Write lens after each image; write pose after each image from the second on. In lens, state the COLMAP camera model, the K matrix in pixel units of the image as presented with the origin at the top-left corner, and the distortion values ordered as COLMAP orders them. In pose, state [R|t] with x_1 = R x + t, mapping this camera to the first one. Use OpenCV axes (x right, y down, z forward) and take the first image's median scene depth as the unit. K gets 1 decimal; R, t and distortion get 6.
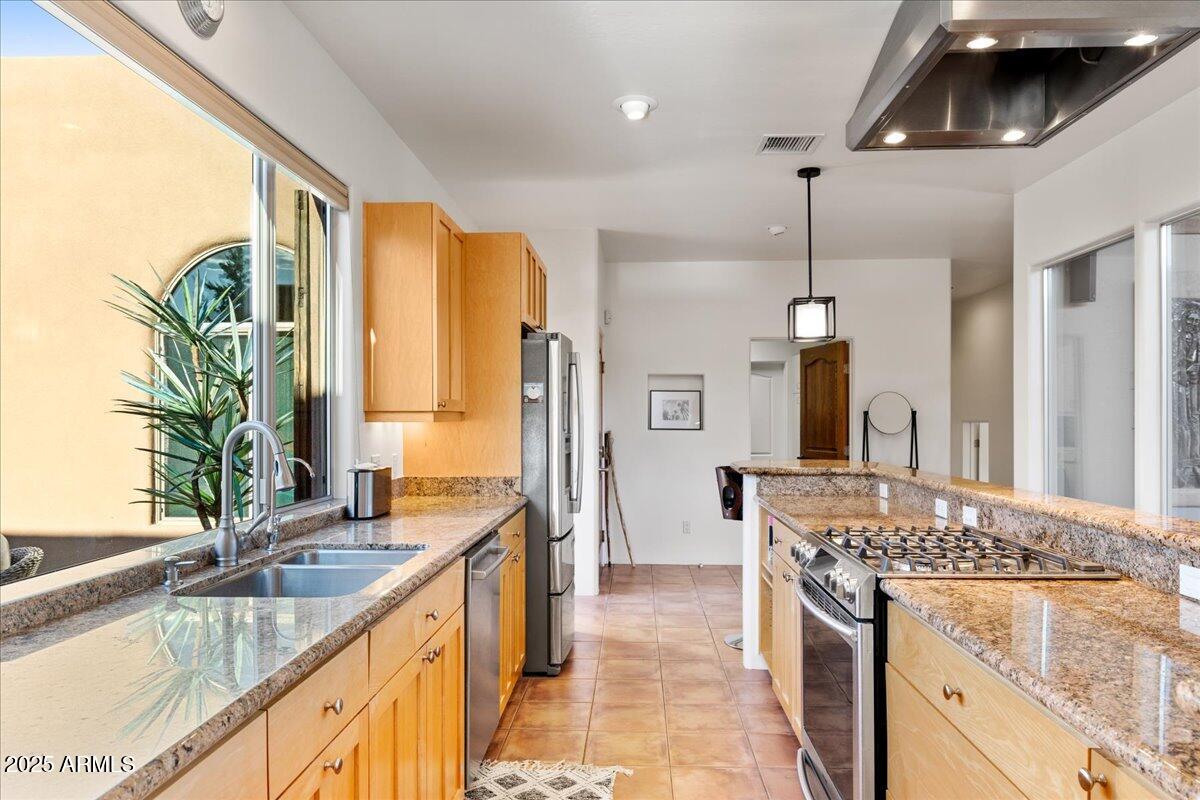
lens RADIAL K [[799.8, 0, 599.2], [0, 799.8, 419.1], [0, 0, 1]] dist [0.022122, -0.025201]
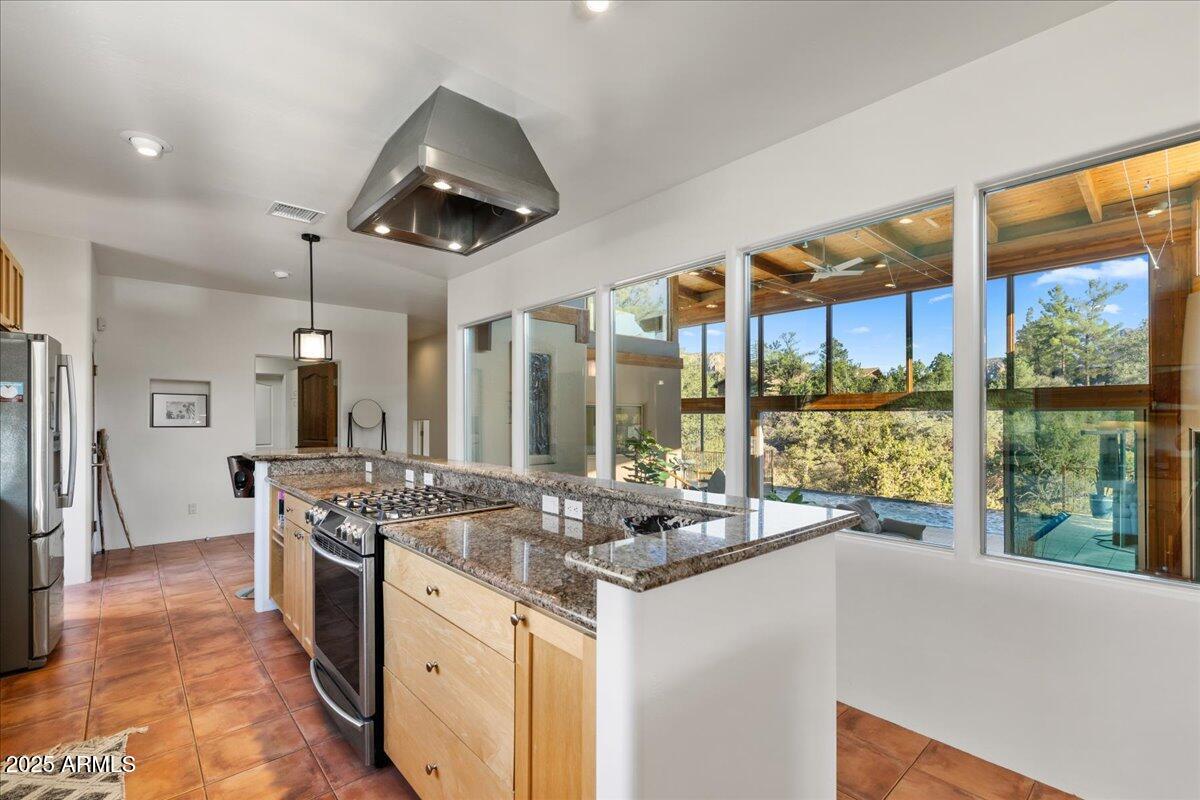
lens RADIAL K [[533.0, 0, 603.1], [0, 533.0, 416.8], [0, 0, 1]] dist [0.002480, 0.000782]
pose [[0.712955, 0.001158, 0.701209, -0.026408], [0.000414, 0.999998, -0.002072, -0.000047], [-0.701210, 0.001767, 0.712952, 0.004434]]
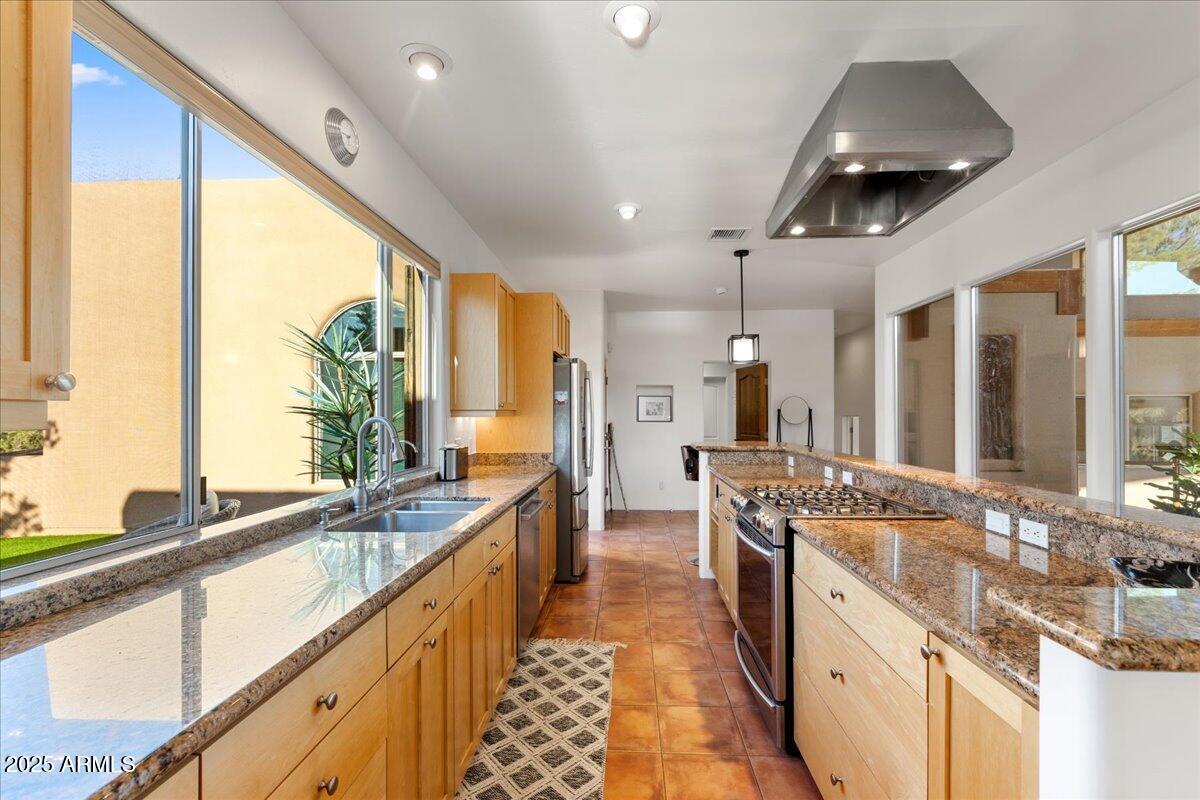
lens RADIAL K [[523.7, 0, 604.1], [0, 523.7, 413.8], [0, 0, 1]] dist [0.000533, 0.000333]
pose [[0.999998, -0.002047, -0.000486, -0.000037], [0.002046, 0.999996, -0.001903, 0.000009], [0.000490, 0.001902, 0.999998, 0.002905]]
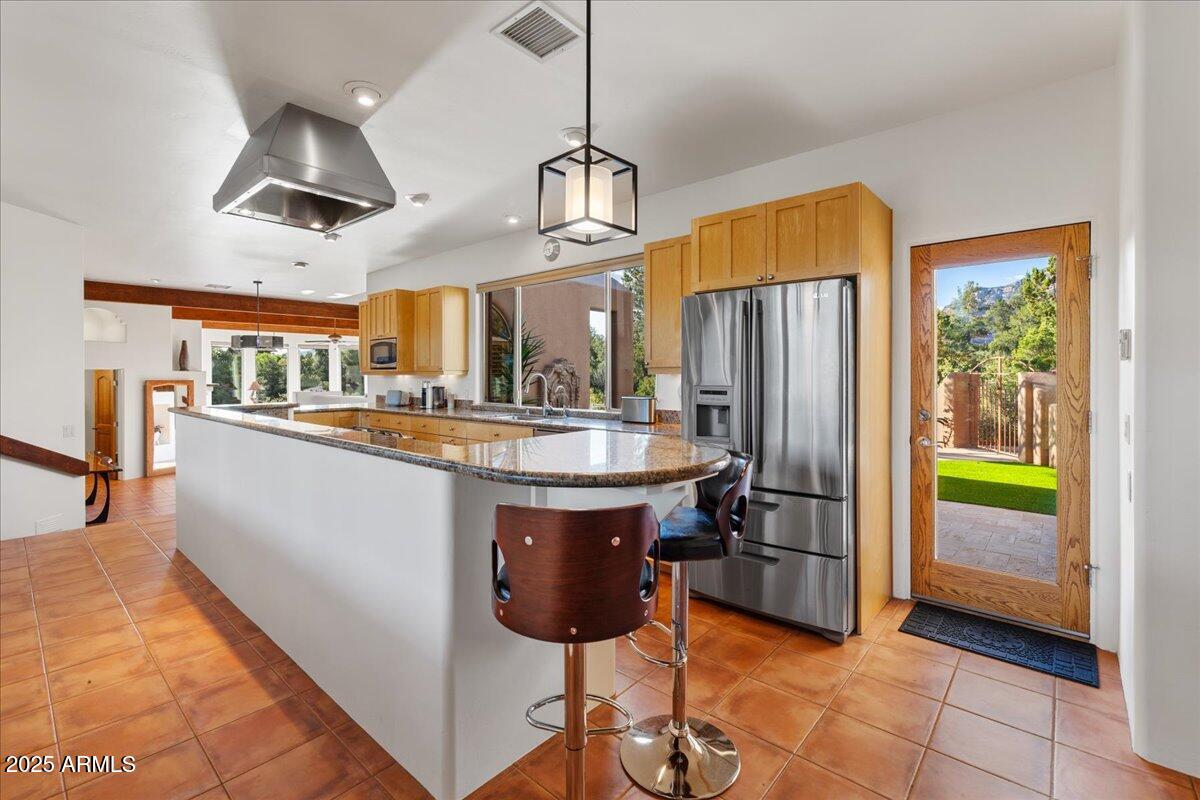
lens RADIAL K [[530.8, 0, 600.2], [0, 530.8, 375.9], [0, 0, 1]] dist [-0.000634, -0.000141]
pose [[-0.623931, 0.006683, -0.781451, 0.727557], [0.003239, 0.999977, 0.005965, 0.001830], [0.781473, 0.001190, -0.623938, 1.635400]]
